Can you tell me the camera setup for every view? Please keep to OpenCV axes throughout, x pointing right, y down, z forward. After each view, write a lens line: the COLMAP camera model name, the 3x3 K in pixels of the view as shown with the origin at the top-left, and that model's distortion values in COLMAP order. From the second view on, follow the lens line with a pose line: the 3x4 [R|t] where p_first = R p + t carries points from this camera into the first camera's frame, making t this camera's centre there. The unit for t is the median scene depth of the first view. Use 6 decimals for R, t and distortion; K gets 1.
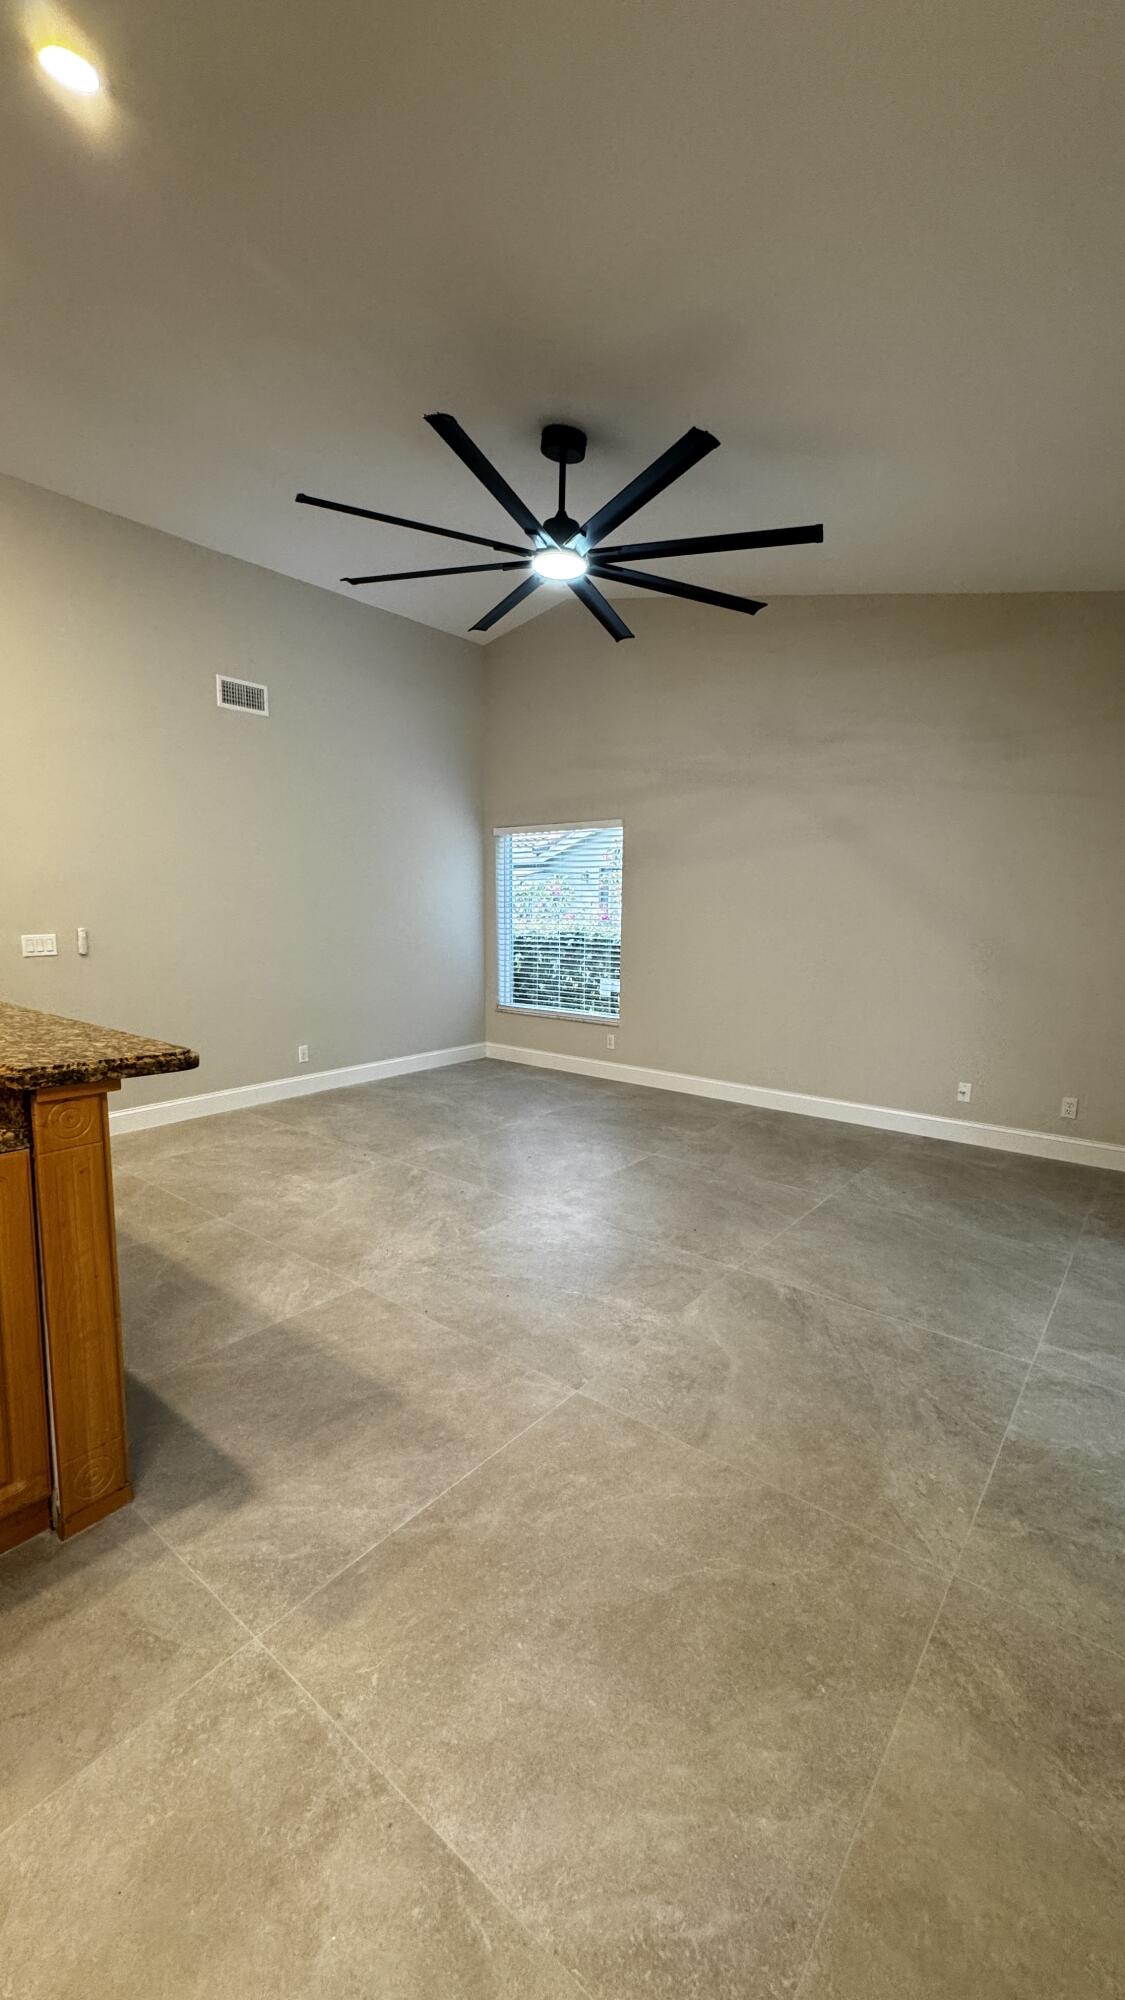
lens RADIAL K [[796.0, 0, 562.5], [0, 796.0, 1000.0], [0, 0, 1]] dist [-0.000189, 0.000176]
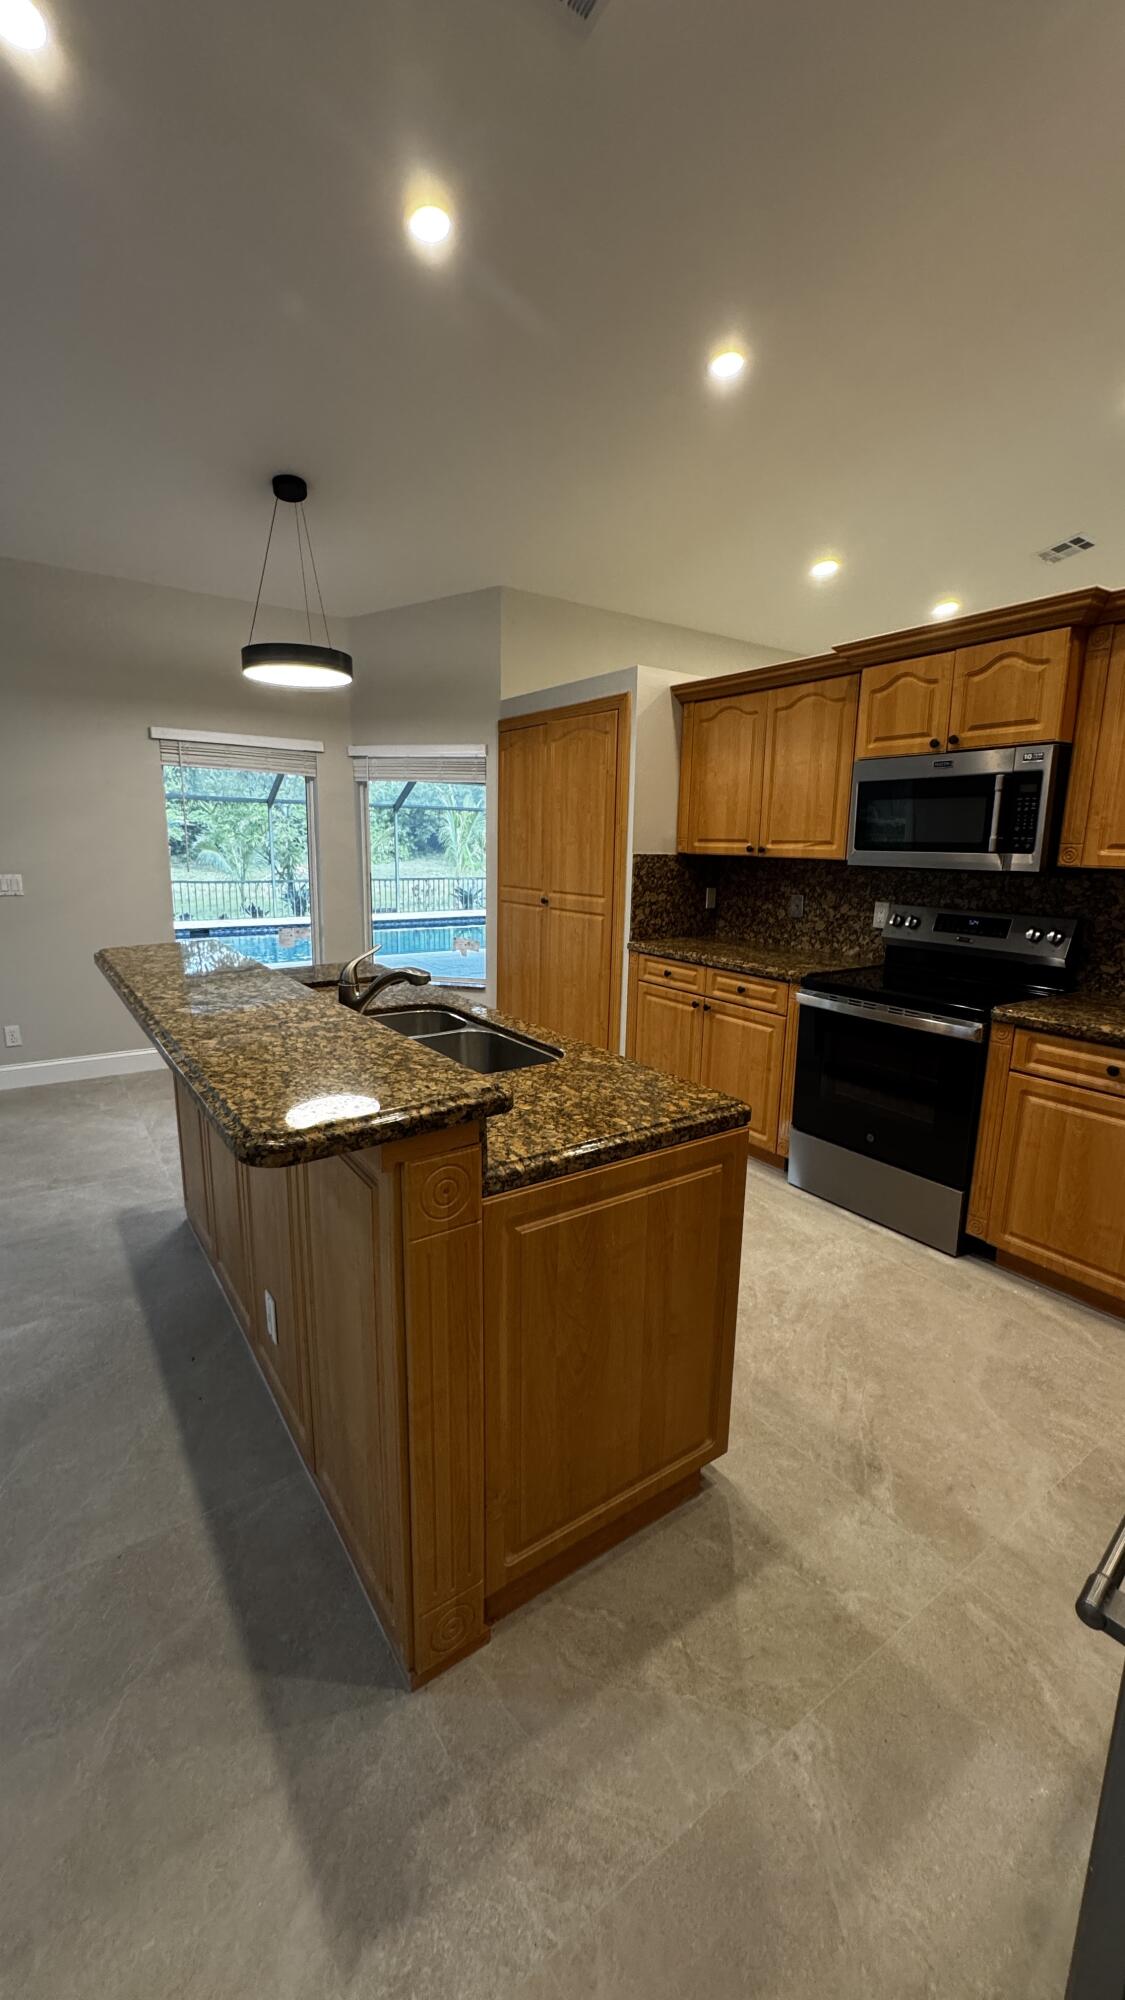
lens RADIAL K [[796.0, 0, 562.5], [0, 796.0, 1000.0], [0, 0, 1]] dist [-0.000189, 0.000176]
pose [[-0.958376, -0.083367, 0.273068, -0.980806], [0.005797, 0.950541, 0.310545, -0.172179], [-0.285451, 0.299202, -0.910492, 1.239659]]
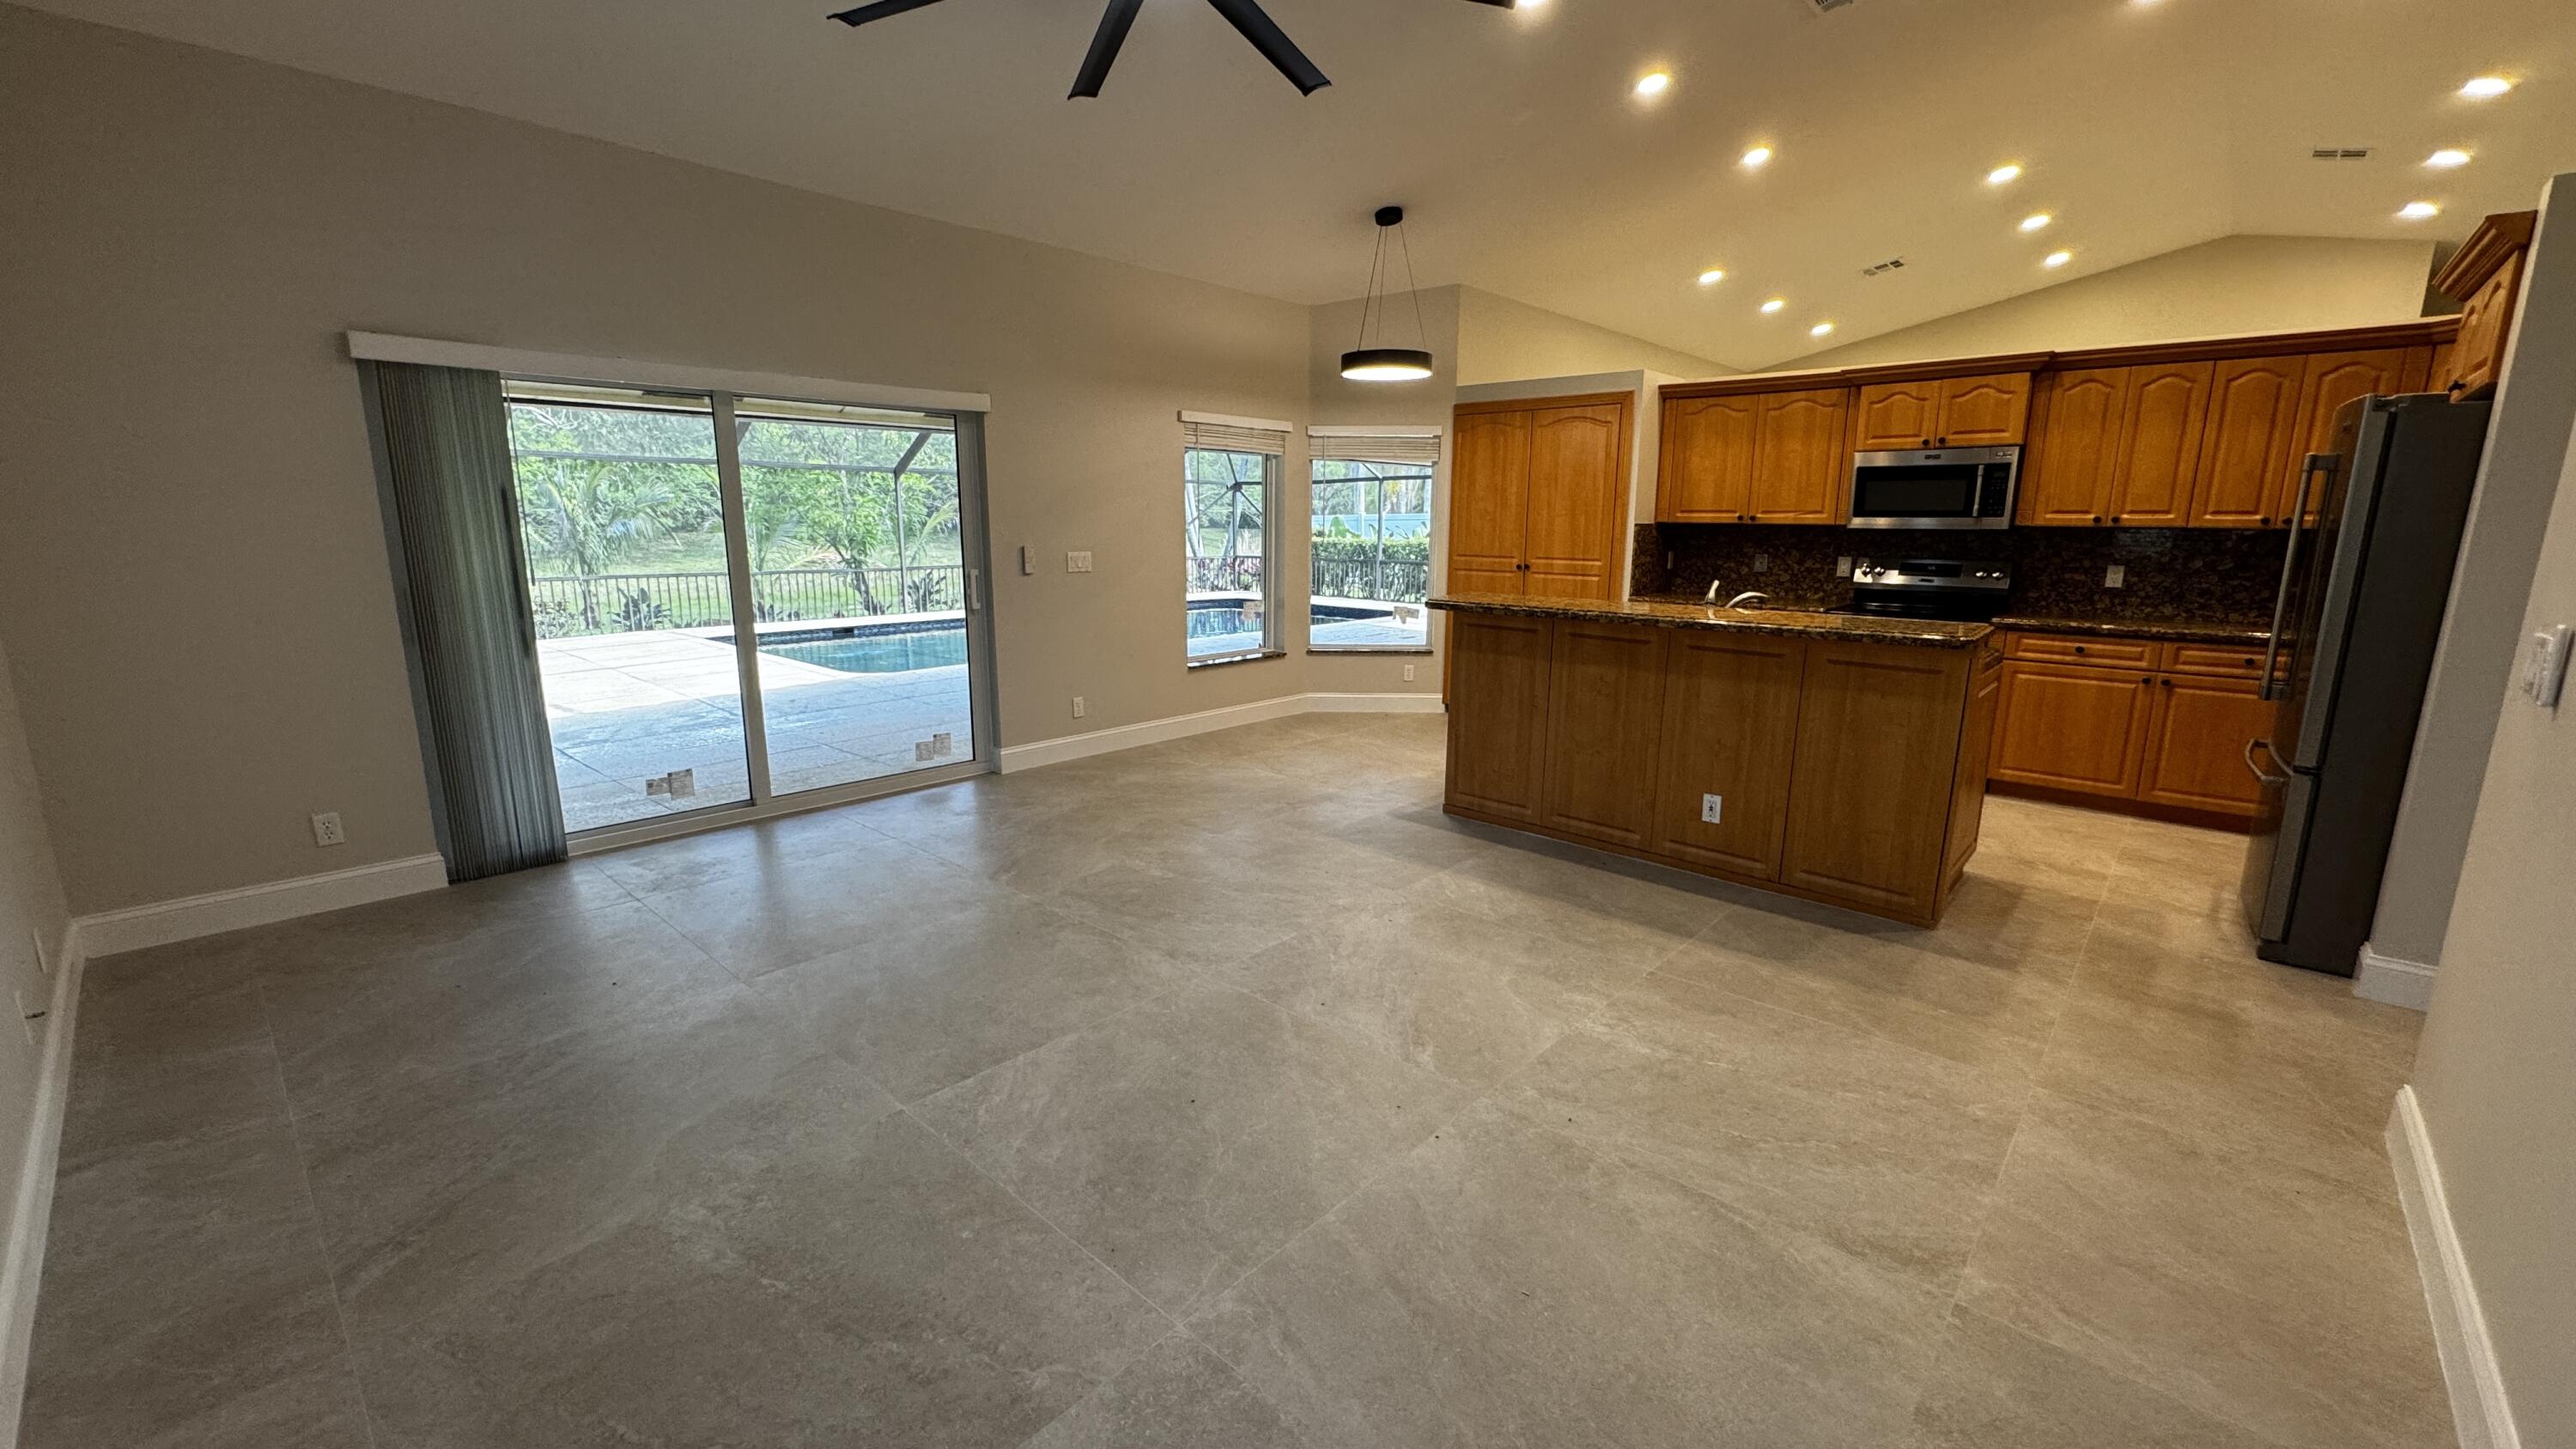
lens RADIAL K [[1025.3, 0, 1287.9], [0, 1025.3, 720.3], [0, 0, 1]] dist [-0.000189, 0.000176]
pose [[-0.997868, -0.027993, 0.058964, -0.168737], [-0.008211, 0.950028, 0.312056, -0.250183], [-0.064753, 0.310907, -0.948232, 2.027031]]
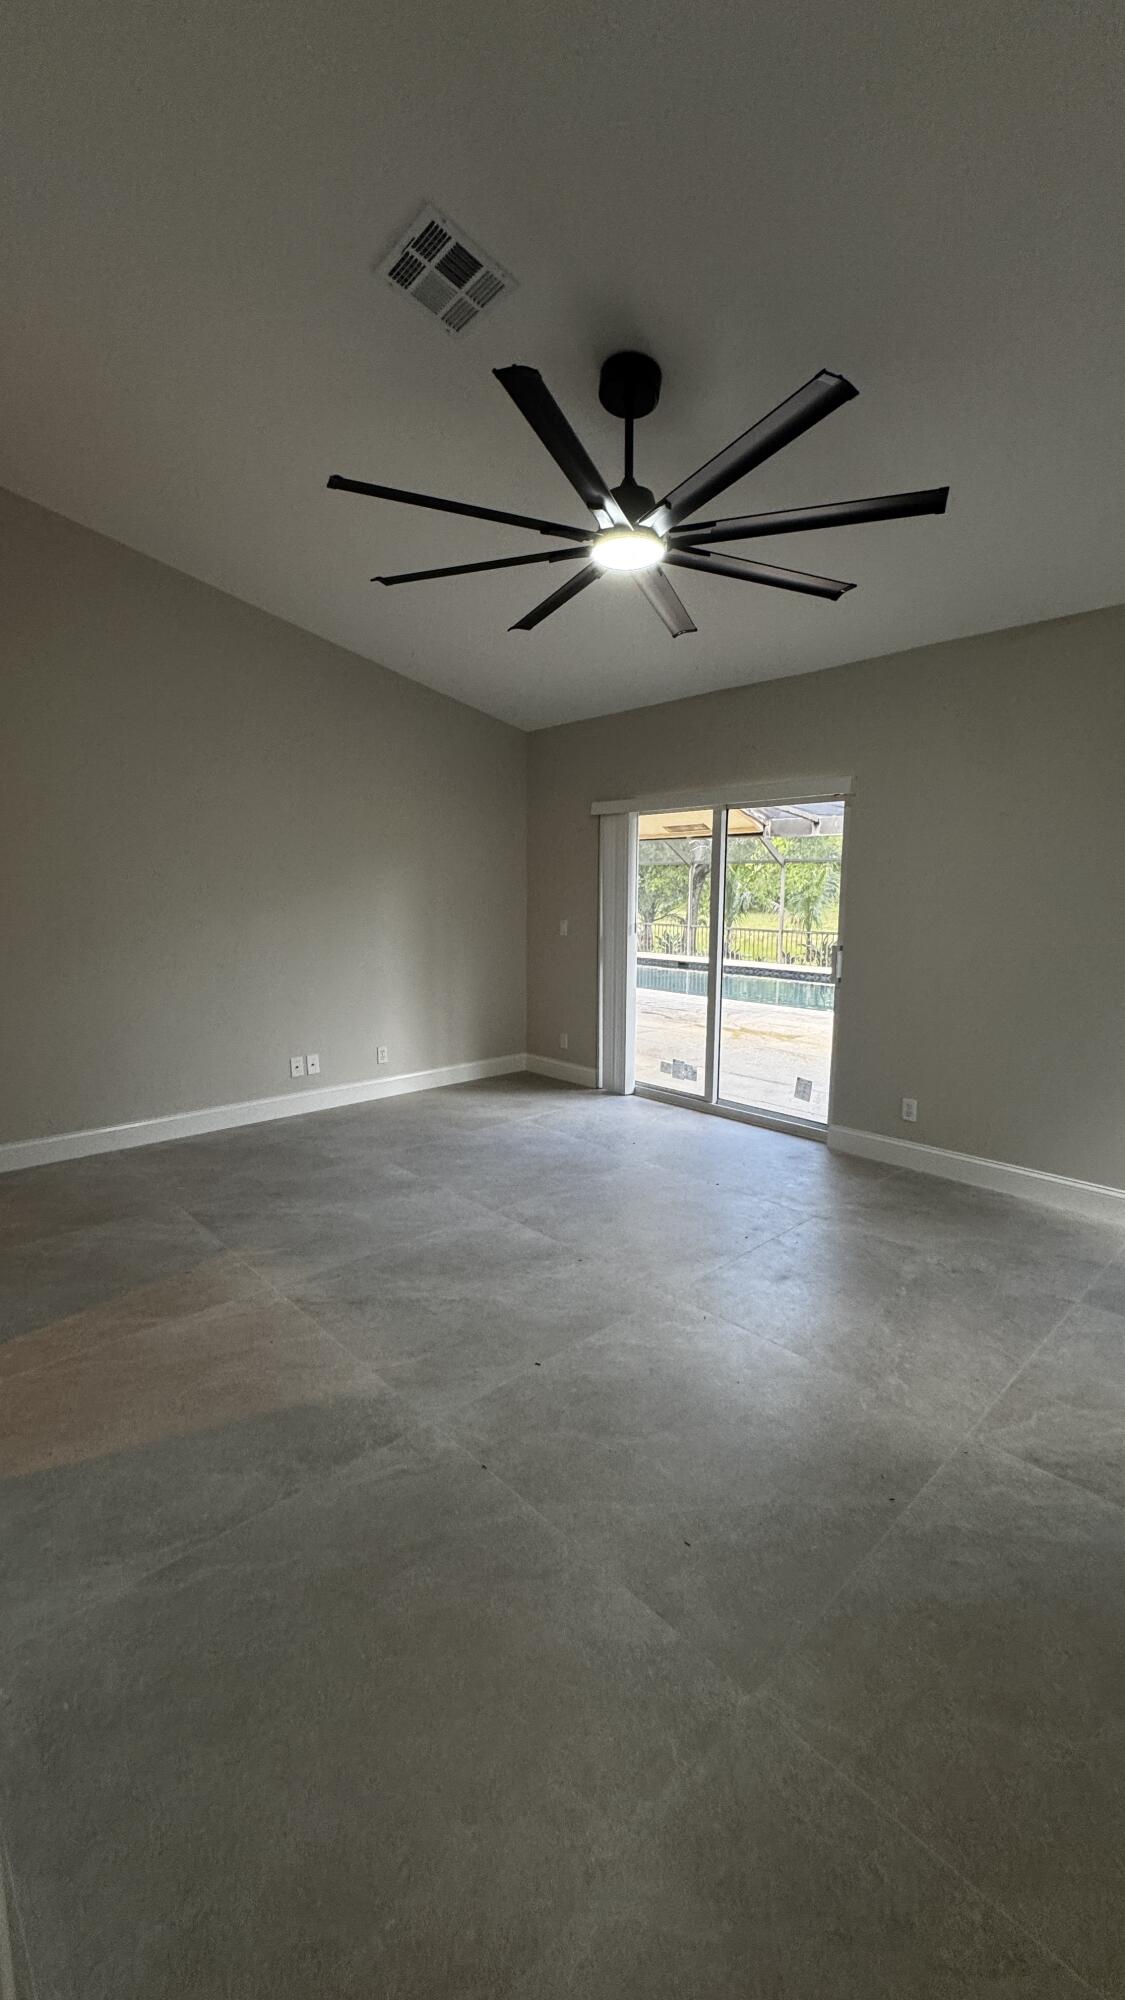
lens RADIAL K [[806.3, 0, 562.5], [0, 806.3, 1000.0], [0, 0, 1]] dist [0.000648, 0.000394]
pose [[0.152677, -0.143895, 0.977744, -0.672463], [0.119964, 0.984726, 0.126189, -0.170137], [-0.980968, 0.098028, 0.167607, 1.343980]]
